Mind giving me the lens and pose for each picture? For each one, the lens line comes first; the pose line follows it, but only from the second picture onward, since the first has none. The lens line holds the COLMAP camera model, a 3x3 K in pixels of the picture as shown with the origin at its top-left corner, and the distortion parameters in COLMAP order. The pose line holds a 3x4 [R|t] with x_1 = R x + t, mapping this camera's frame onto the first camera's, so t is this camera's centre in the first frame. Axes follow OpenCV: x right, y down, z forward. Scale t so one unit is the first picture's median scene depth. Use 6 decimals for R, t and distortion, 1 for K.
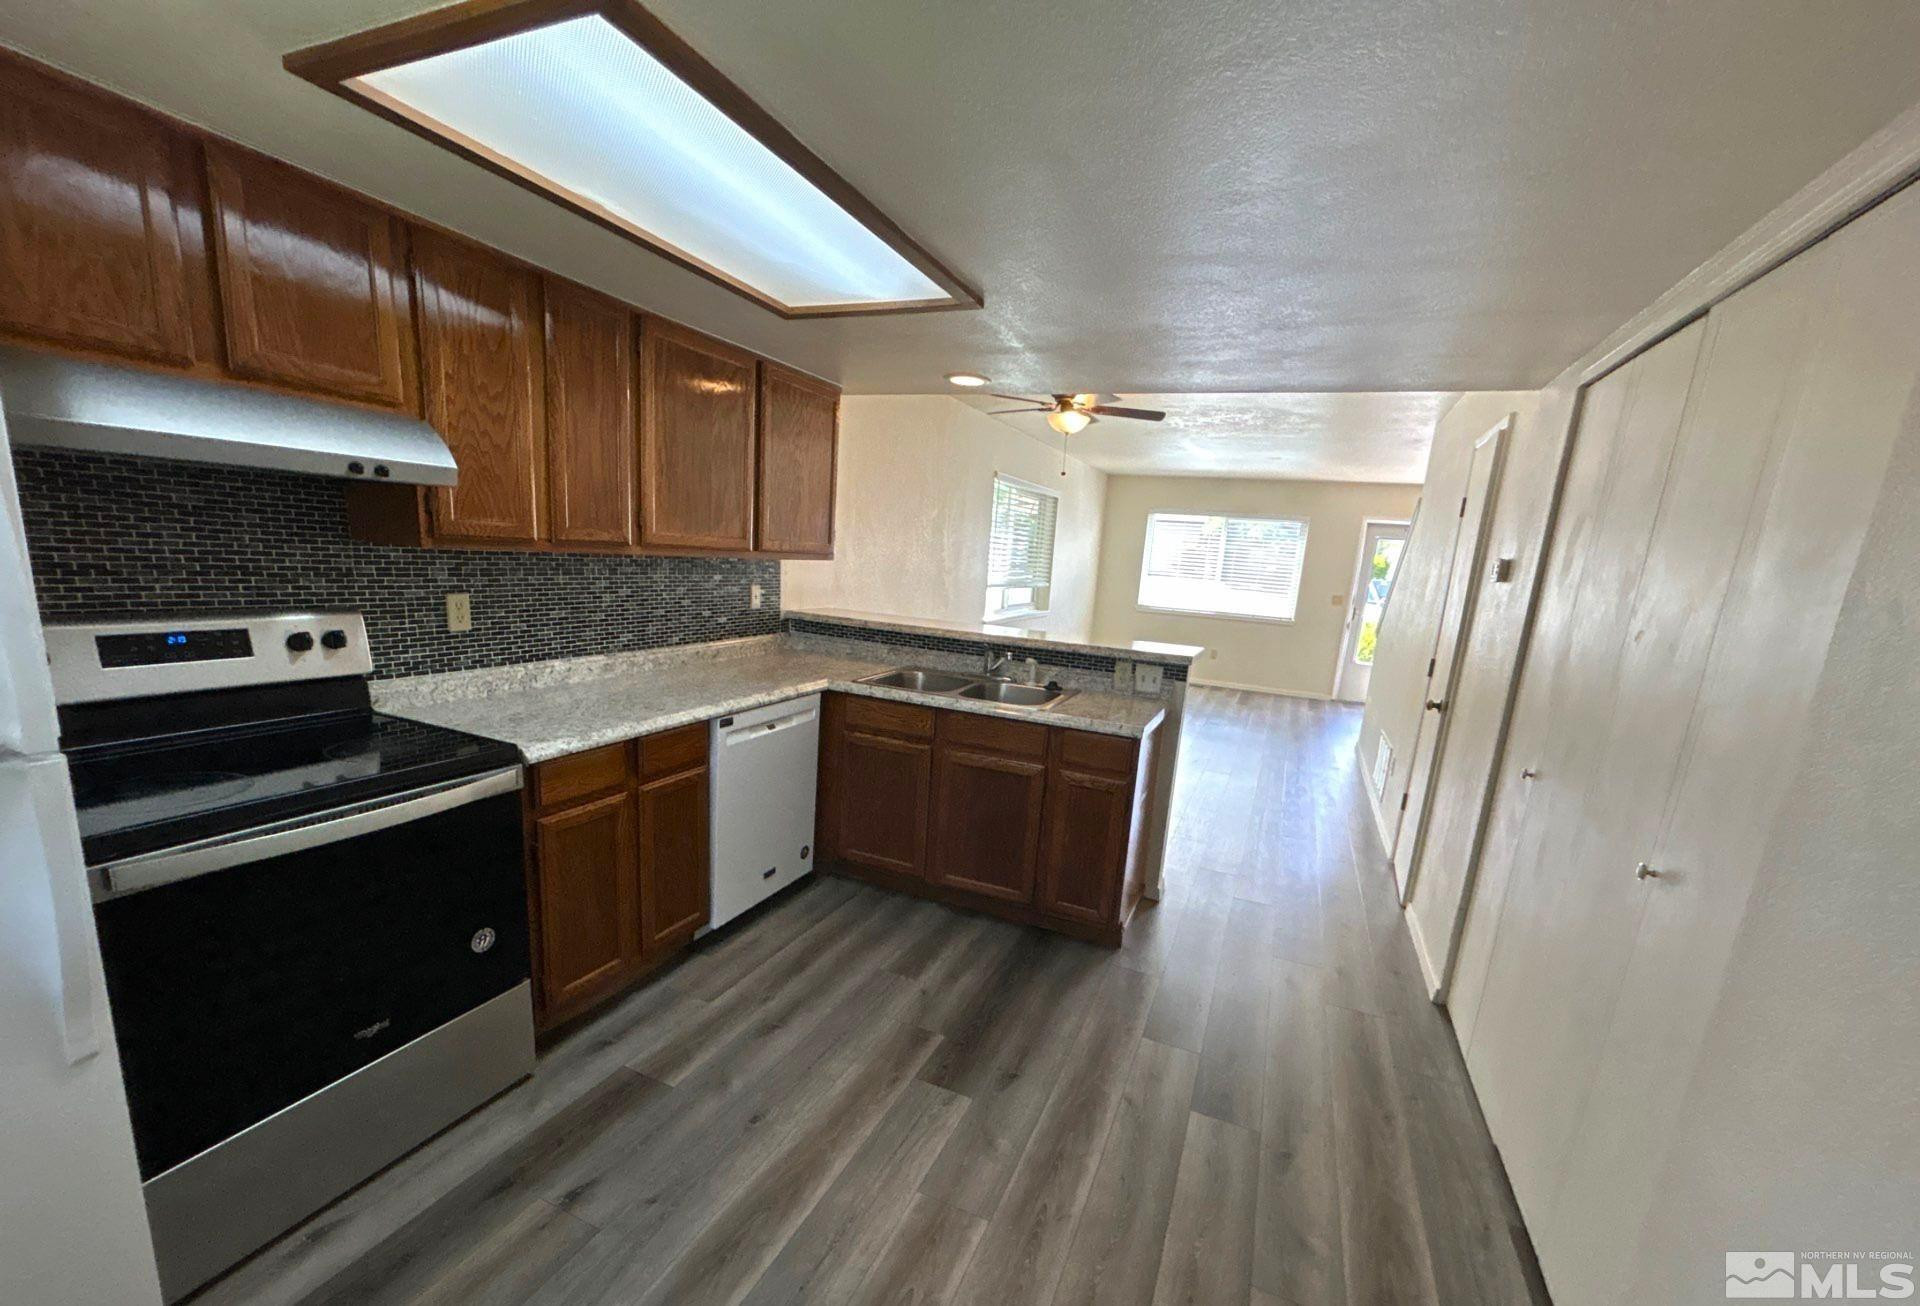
lens RADIAL K [[769.4, 0, 955.7], [0, 769.4, 718.7], [0, 0, 1]] dist [0.002081, 0.000199]
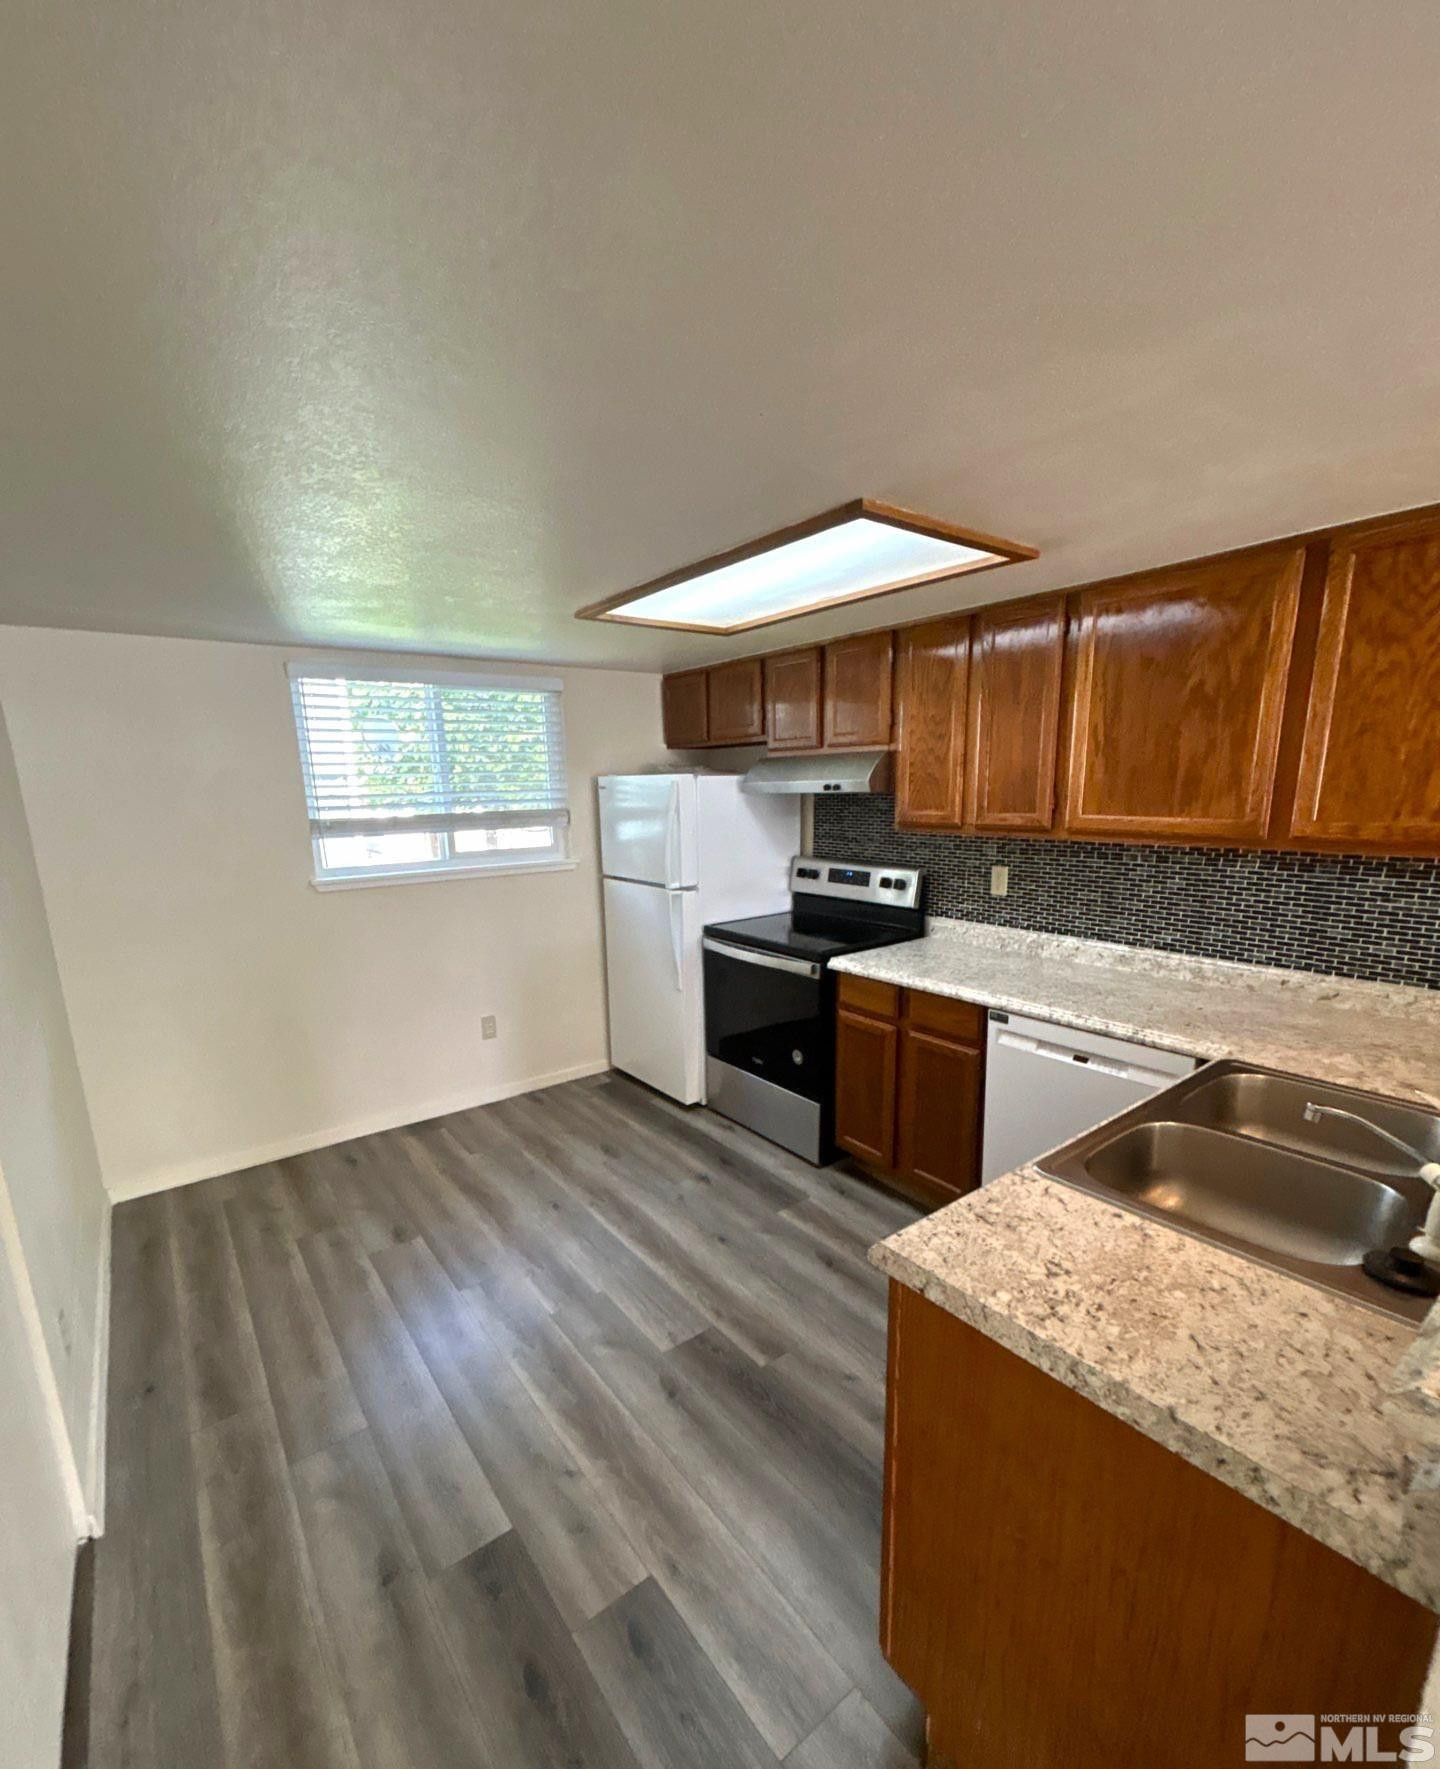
lens RADIAL K [[766.7, 0, 715.1], [0, 766.7, 950.5], [0, 0, 1]] dist [0.000435, 0.000767]
pose [[-0.485387, 0.131068, -0.864419, 0.716088], [-0.199779, 0.945915, 0.255604, -0.261853], [0.851168, 0.296760, -0.432950, 1.188925]]
